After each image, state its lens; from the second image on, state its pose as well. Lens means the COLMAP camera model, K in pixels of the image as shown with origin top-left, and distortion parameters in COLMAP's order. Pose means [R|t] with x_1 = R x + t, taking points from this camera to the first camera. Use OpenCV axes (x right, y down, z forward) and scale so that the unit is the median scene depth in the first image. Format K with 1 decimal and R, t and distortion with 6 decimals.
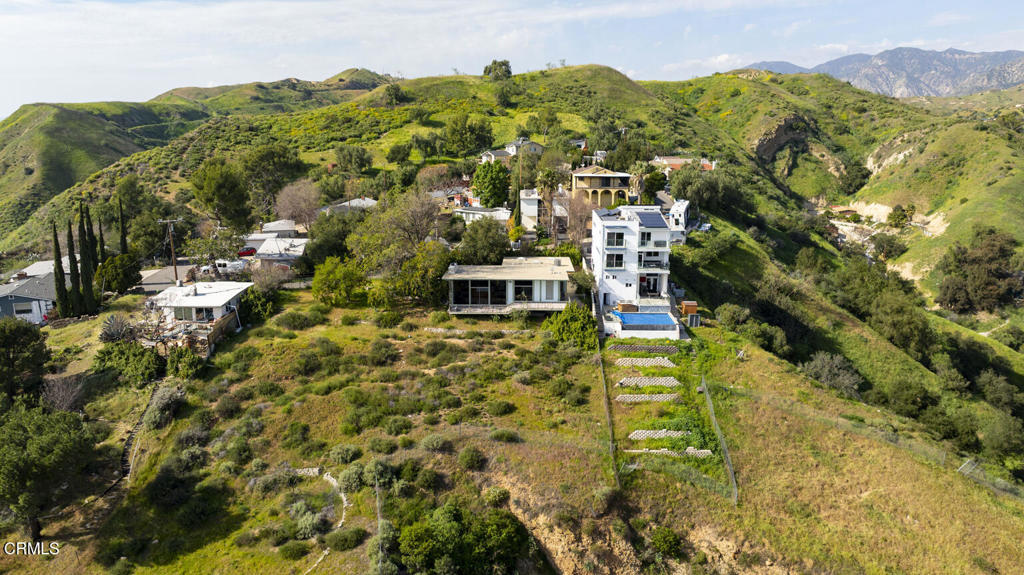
lens RADIAL K [[724.2, 0, 515.0], [0, 724.2, 286.7], [0, 0, 1]] dist [-0.027805, 0.022015]
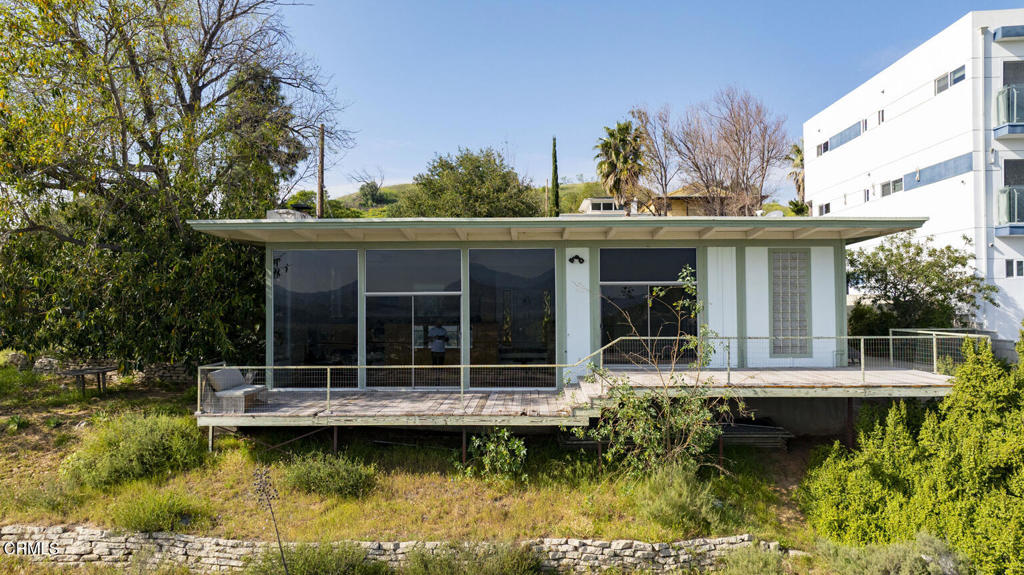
lens RADIAL K [[724.2, 0, 515.0], [0, 724.2, 286.7], [0, 0, 1]] dist [-0.027805, 0.022015]
pose [[0.999958, -0.006784, -0.006131, -0.022900], [0.005148, 0.971837, -0.235599, 0.046455], [0.007557, 0.235558, 0.971831, 0.866568]]
